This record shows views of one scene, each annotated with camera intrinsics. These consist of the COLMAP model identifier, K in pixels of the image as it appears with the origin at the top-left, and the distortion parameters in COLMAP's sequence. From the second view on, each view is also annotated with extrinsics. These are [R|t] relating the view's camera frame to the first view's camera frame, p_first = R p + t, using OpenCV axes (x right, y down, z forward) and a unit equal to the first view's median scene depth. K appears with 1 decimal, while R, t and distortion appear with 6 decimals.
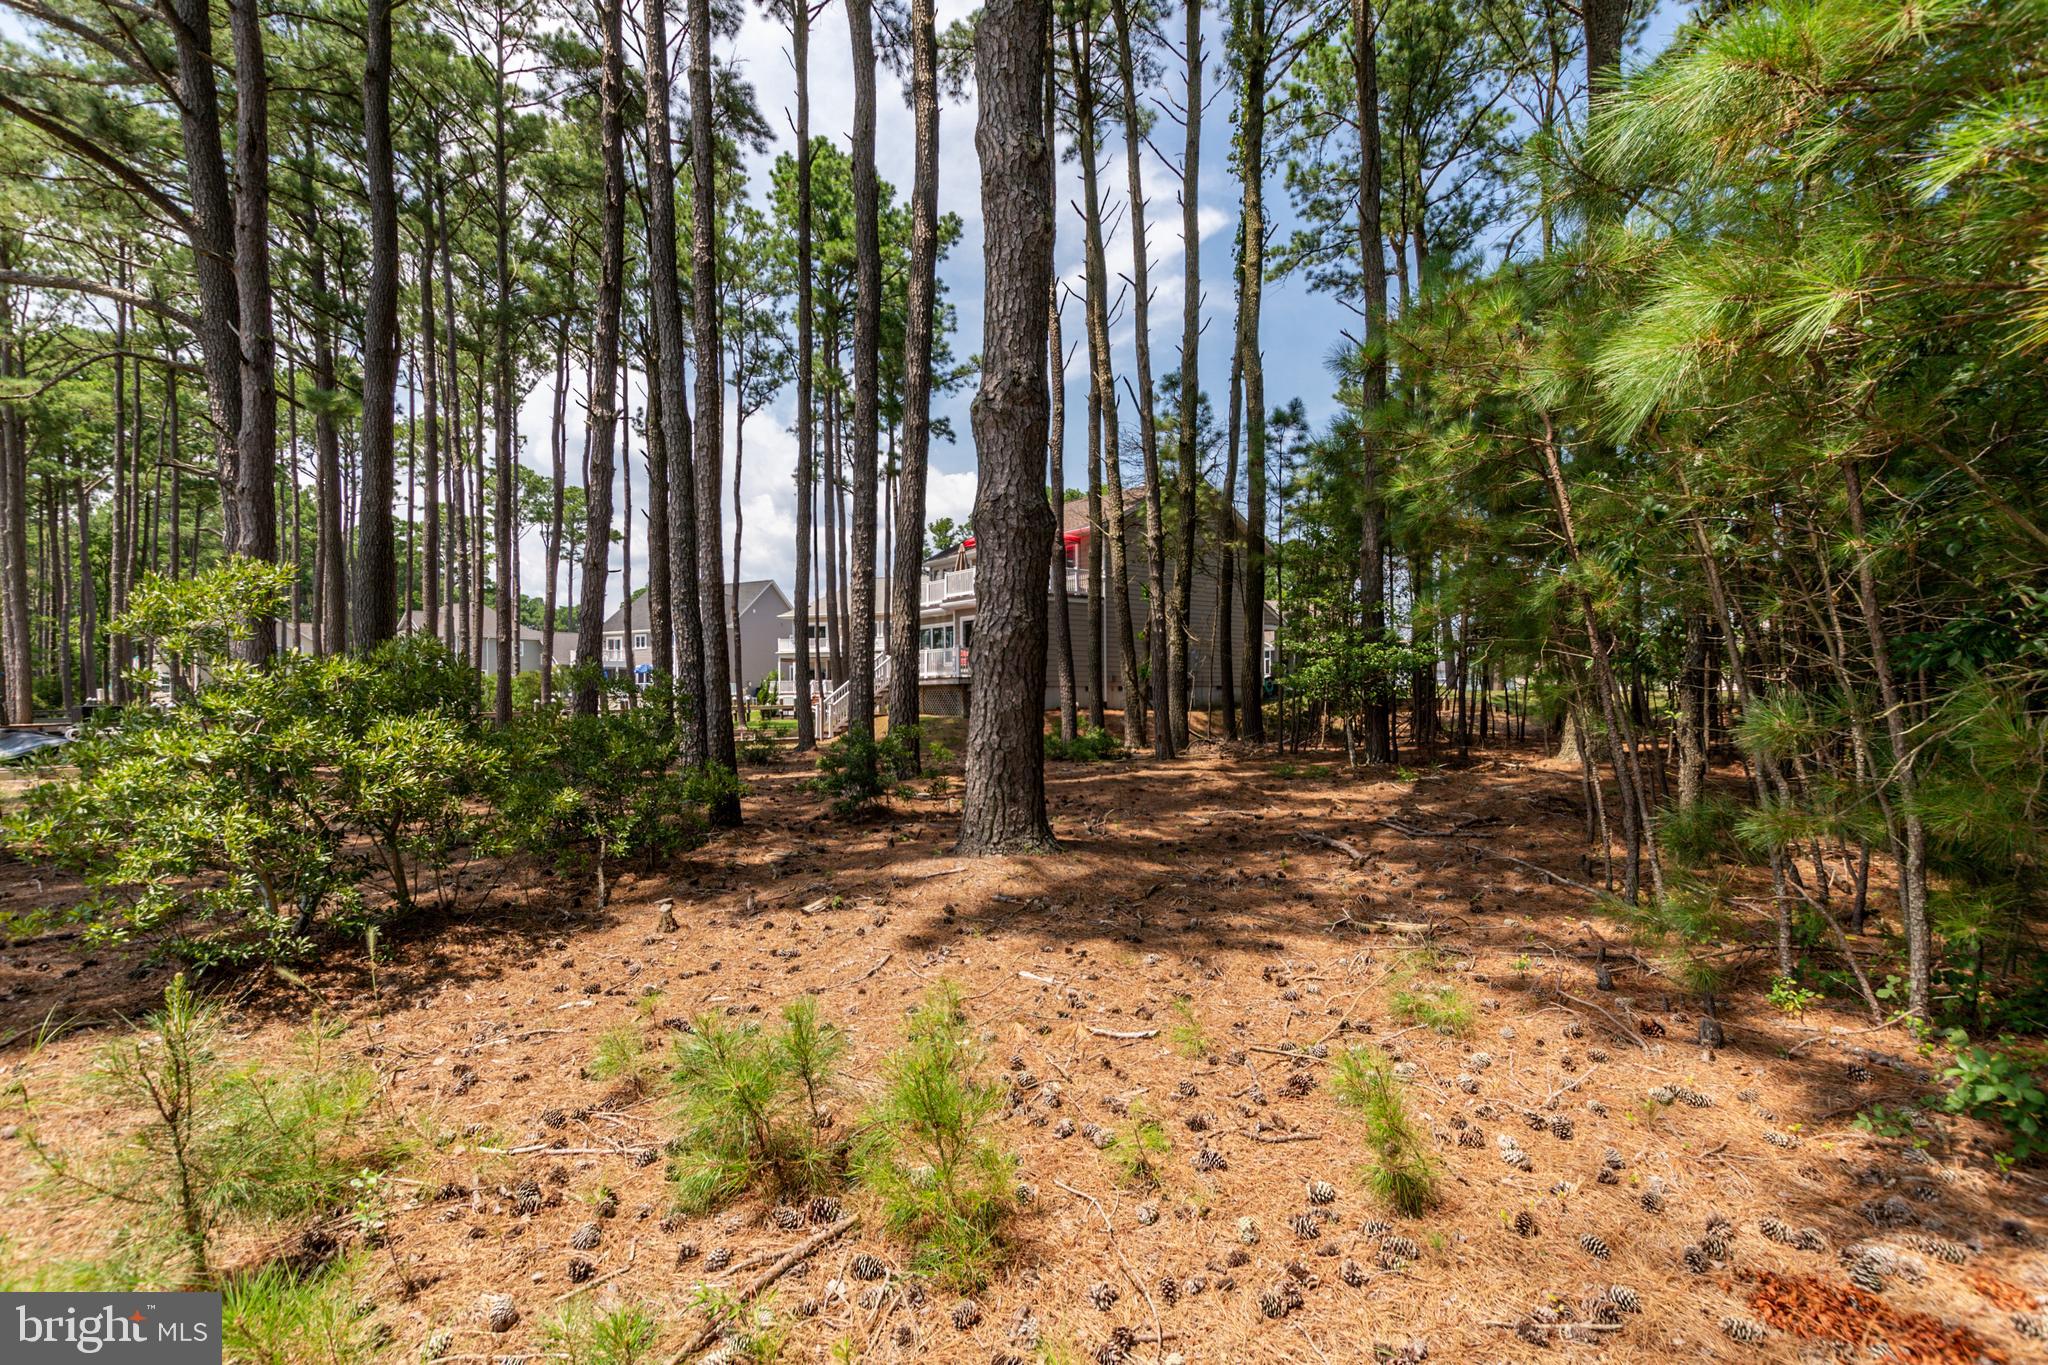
lens RADIAL K [[909.6, 0, 1024.0], [0, 909.6, 682.5], [0, 0, 1]] dist [-0.011085, 0.000207]
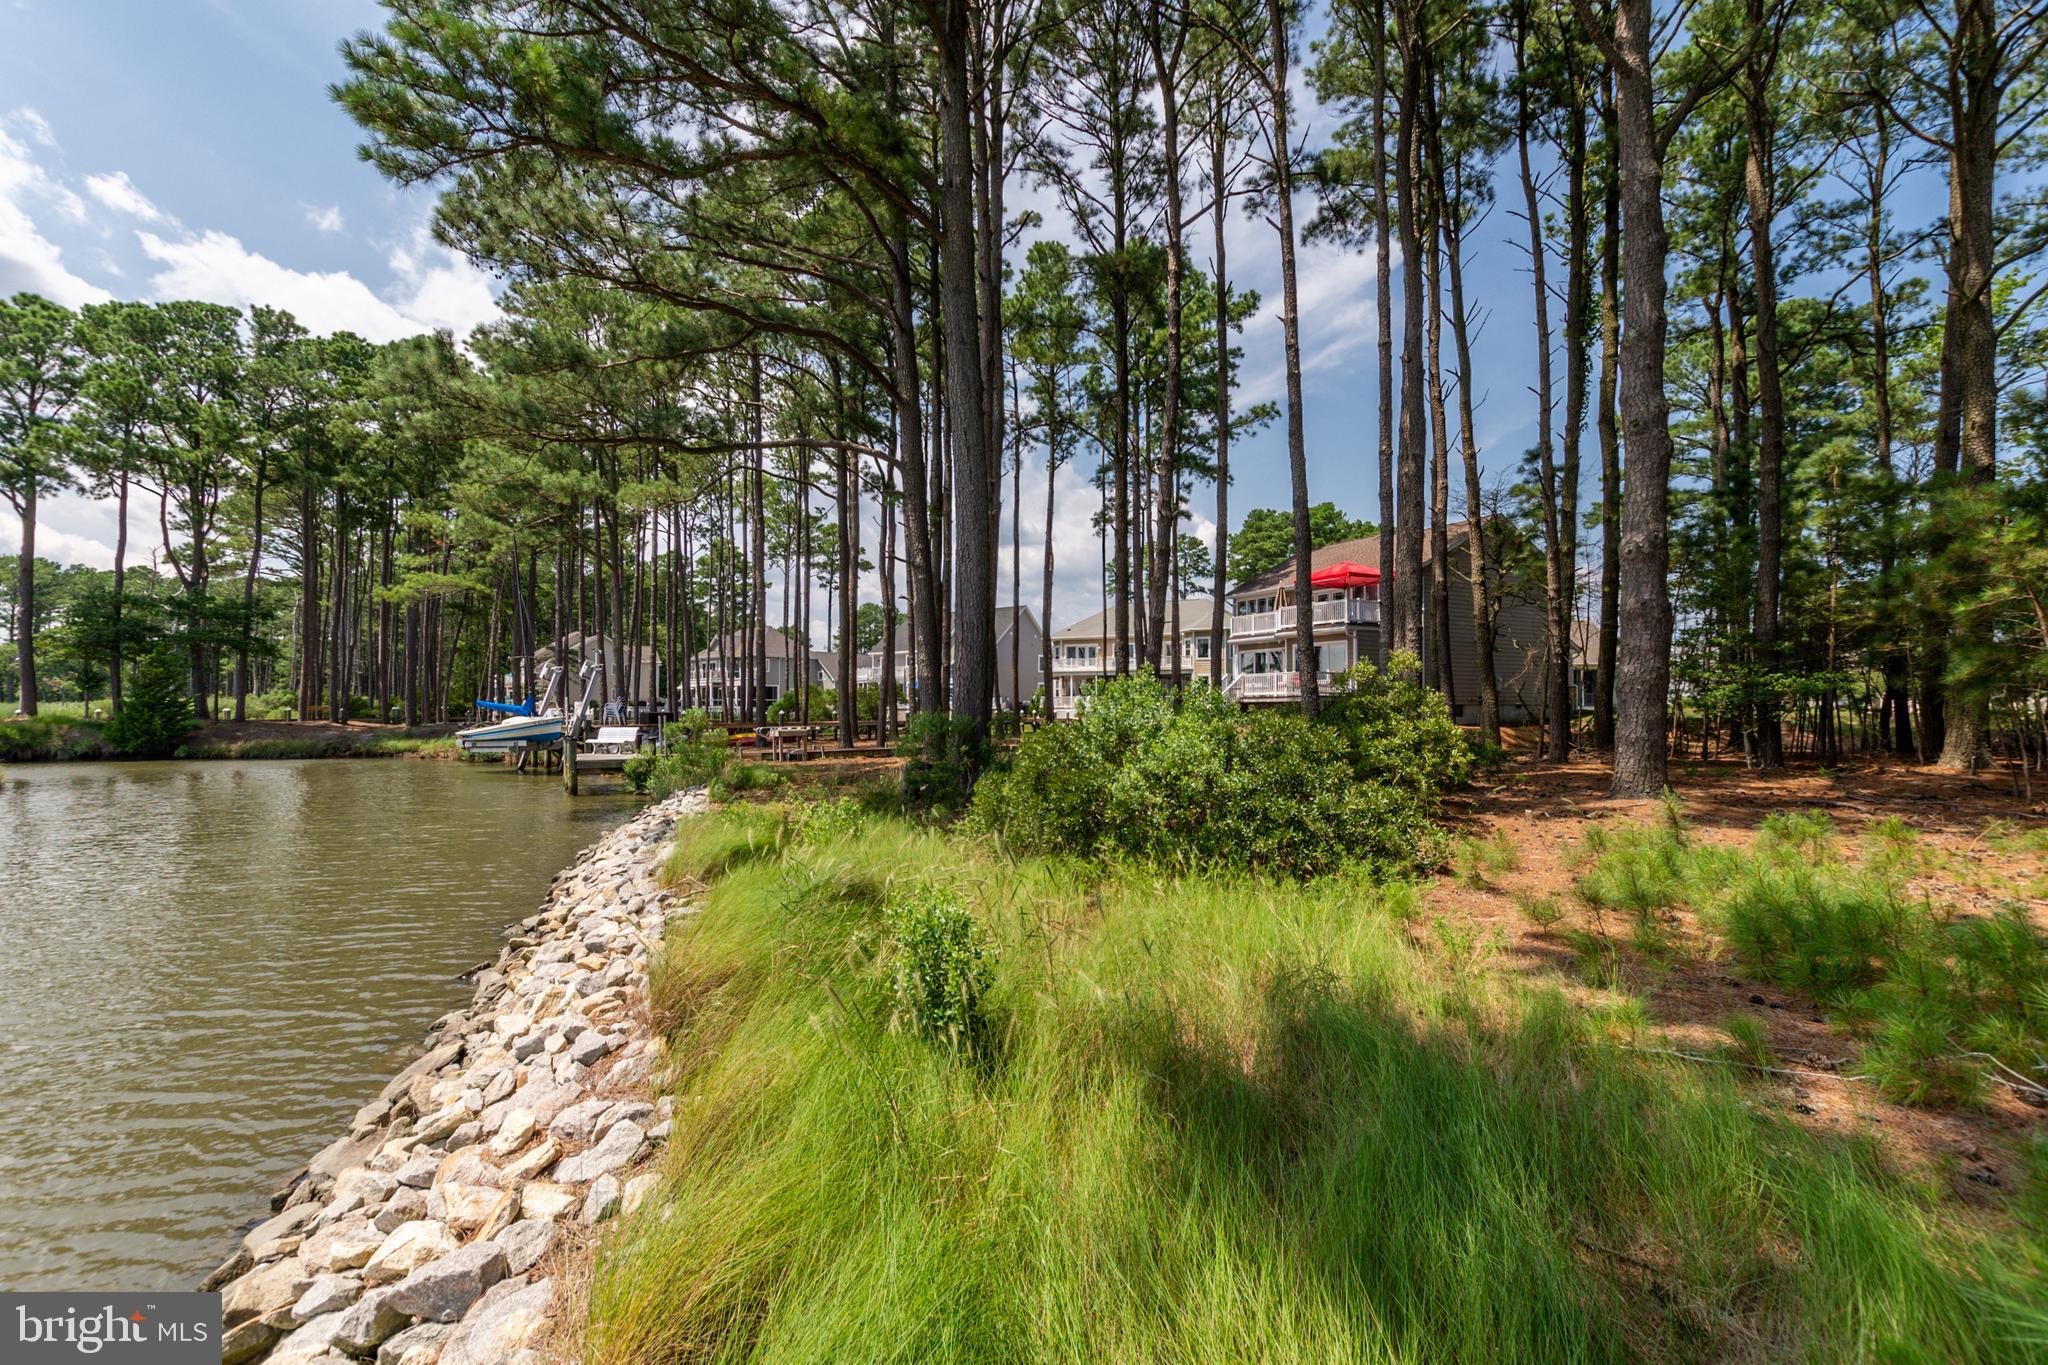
lens RADIAL K [[909.6, 0, 1024.0], [0, 909.6, 682.5], [0, 0, 1]] dist [-0.011085, 0.000207]
pose [[0.982021, 0.007208, -0.188632, -0.198836], [-0.011396, 0.999712, -0.021129, 0.004118], [0.188425, 0.022899, 0.981821, -0.222863]]
